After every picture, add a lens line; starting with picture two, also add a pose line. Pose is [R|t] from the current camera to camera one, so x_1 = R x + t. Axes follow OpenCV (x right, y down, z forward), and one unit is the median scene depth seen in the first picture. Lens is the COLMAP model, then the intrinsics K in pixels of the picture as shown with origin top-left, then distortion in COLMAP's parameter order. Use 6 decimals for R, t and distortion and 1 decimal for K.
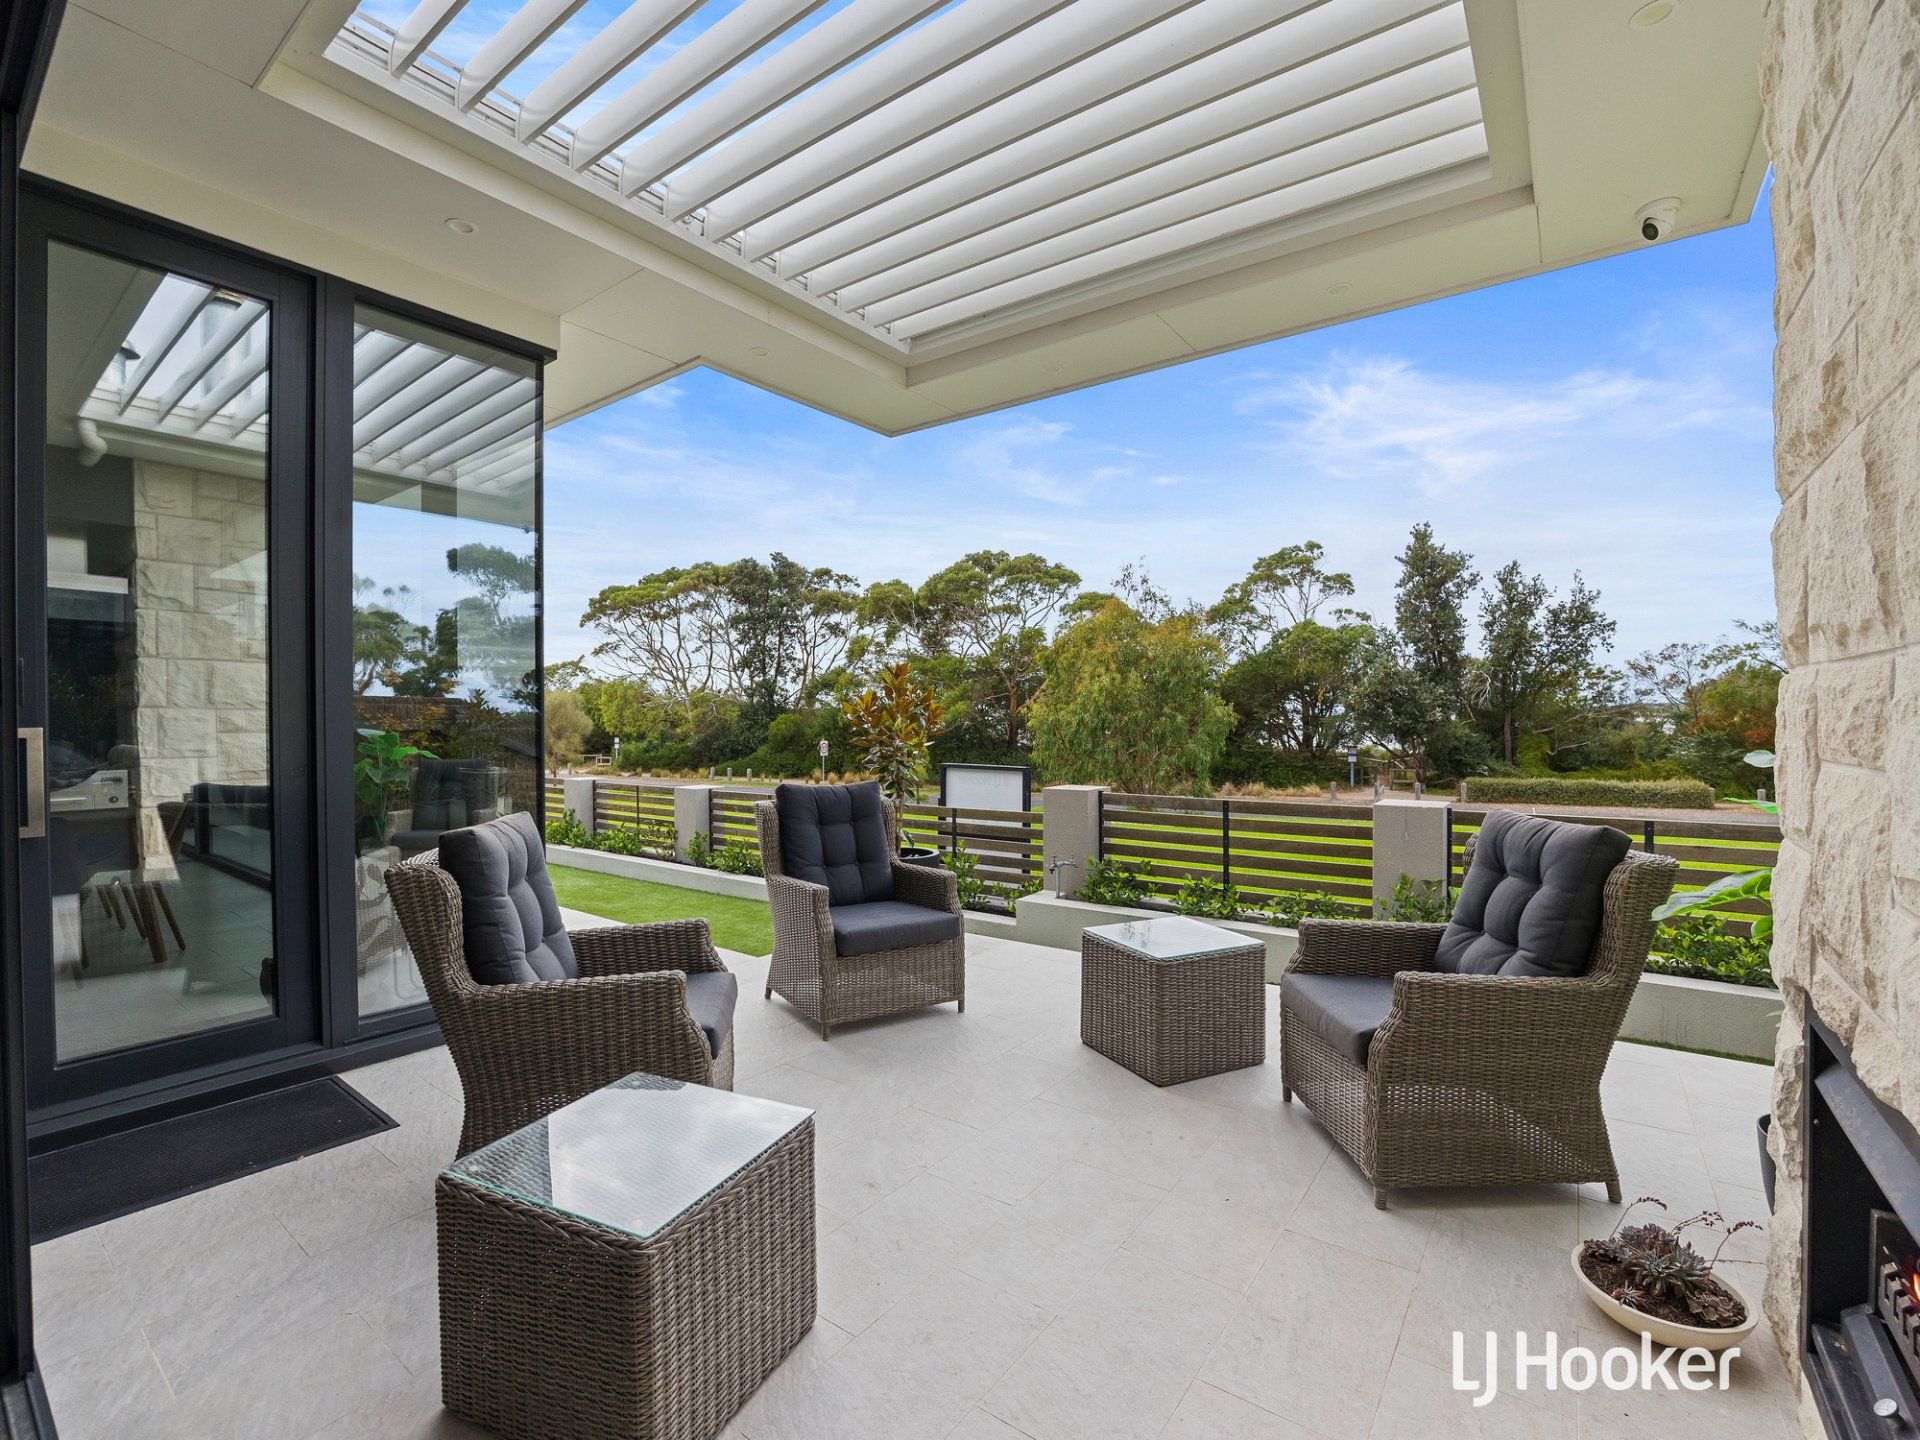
lens RADIAL K [[864.6, 0, 960.0], [0, 864.6, 720.0], [0, 0, 1]] dist [-0.026790, 0.000701]
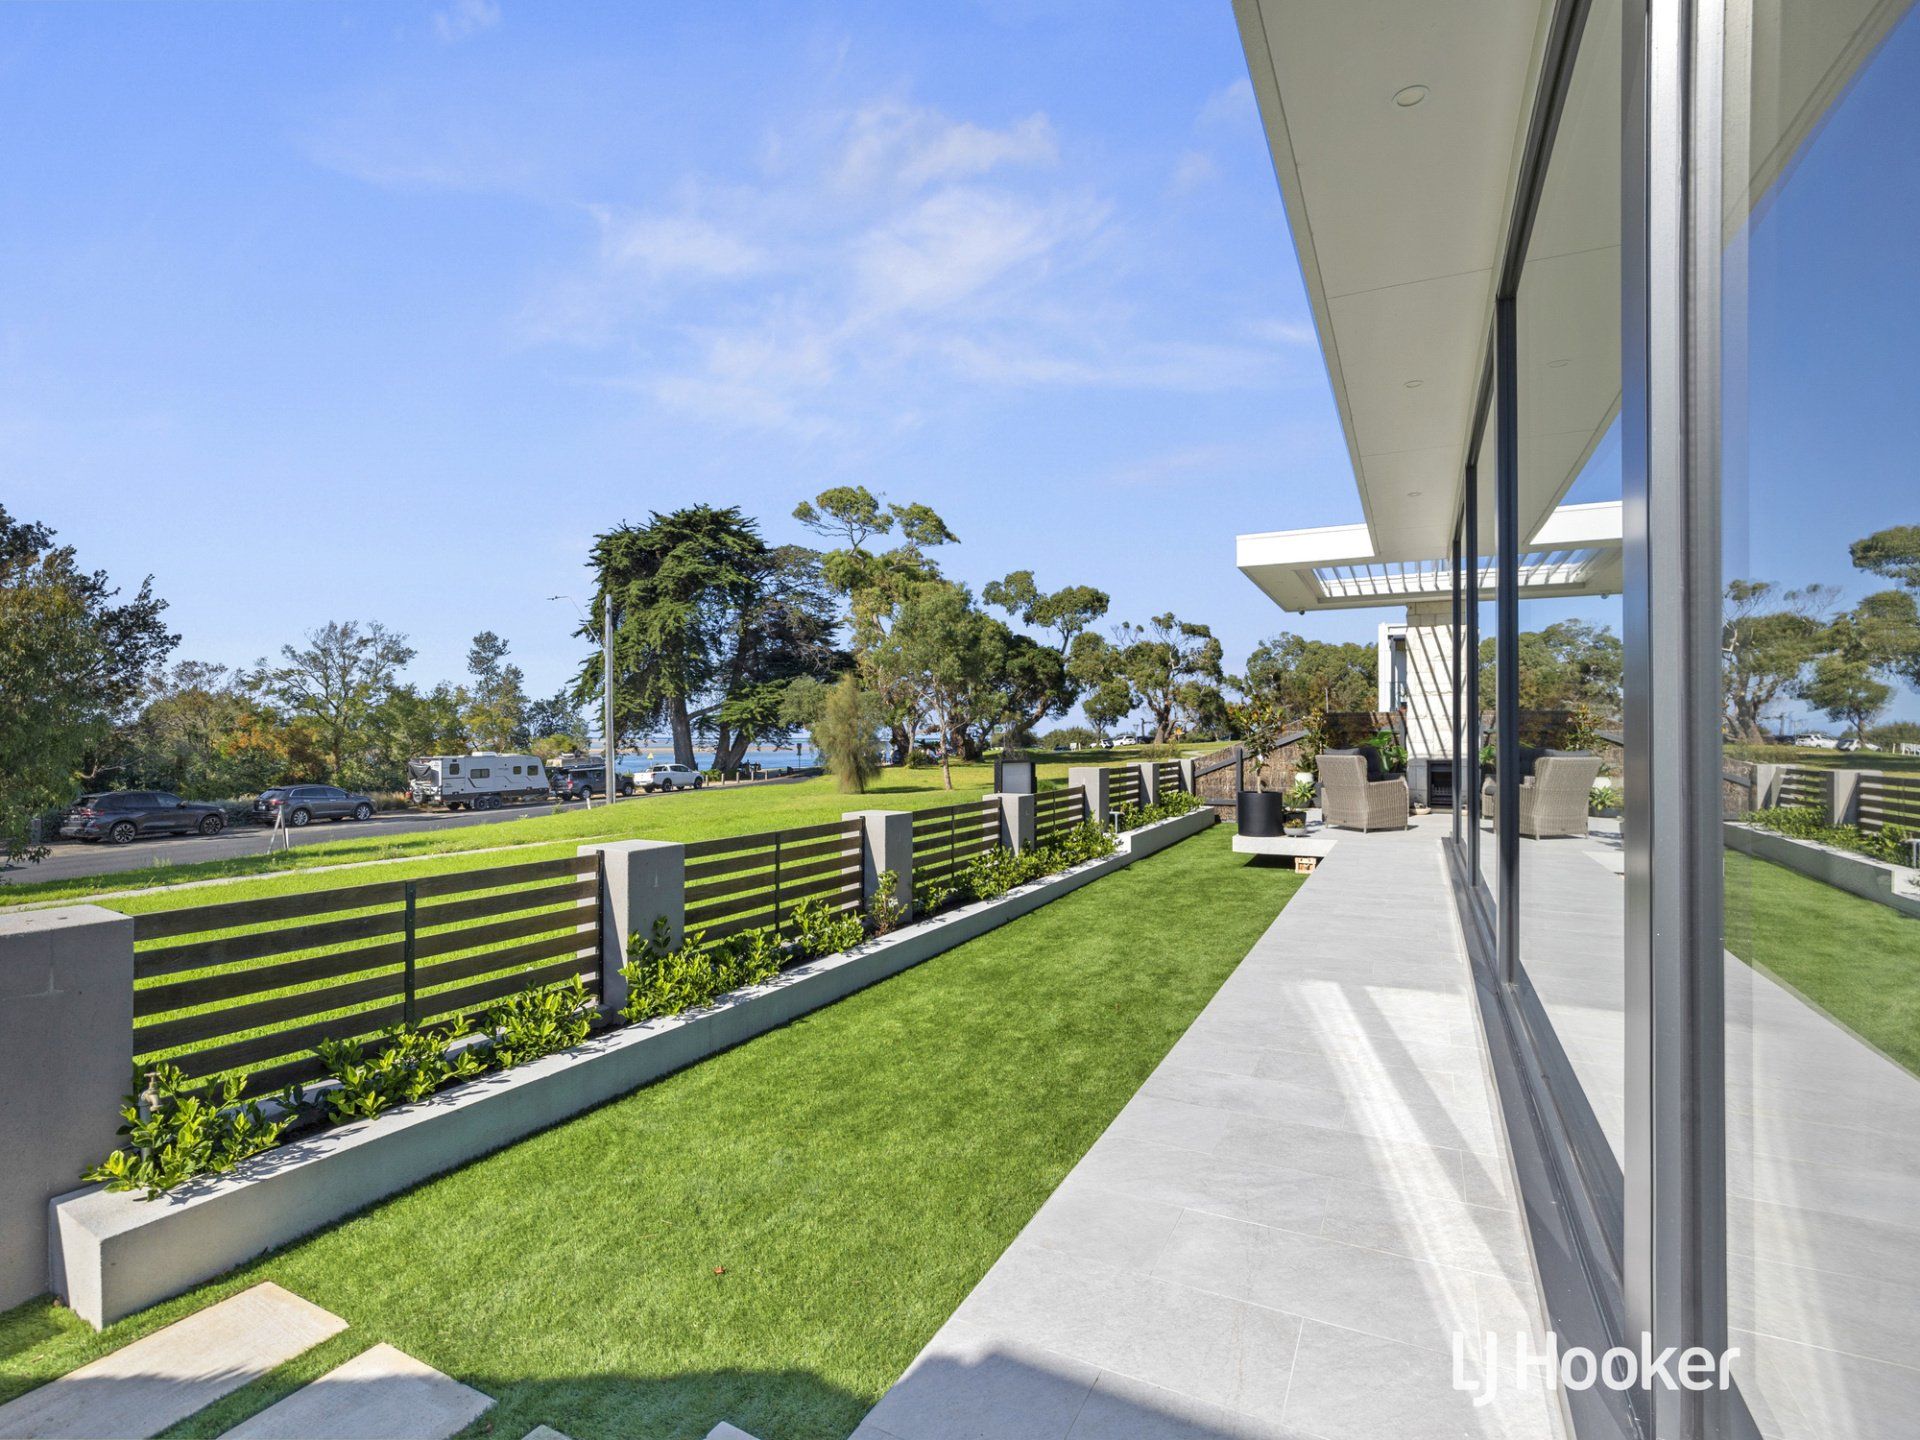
lens RADIAL K [[864.6, 0, 960.0], [0, 864.6, 720.0], [0, 0, 1]] dist [-0.026790, 0.000701]
pose [[-0.137276, 0.024070, 0.990240, -0.265581], [0.004415, 0.999710, -0.023688, 0.004644], [-0.990523, 0.001120, -0.137342, 0.259989]]
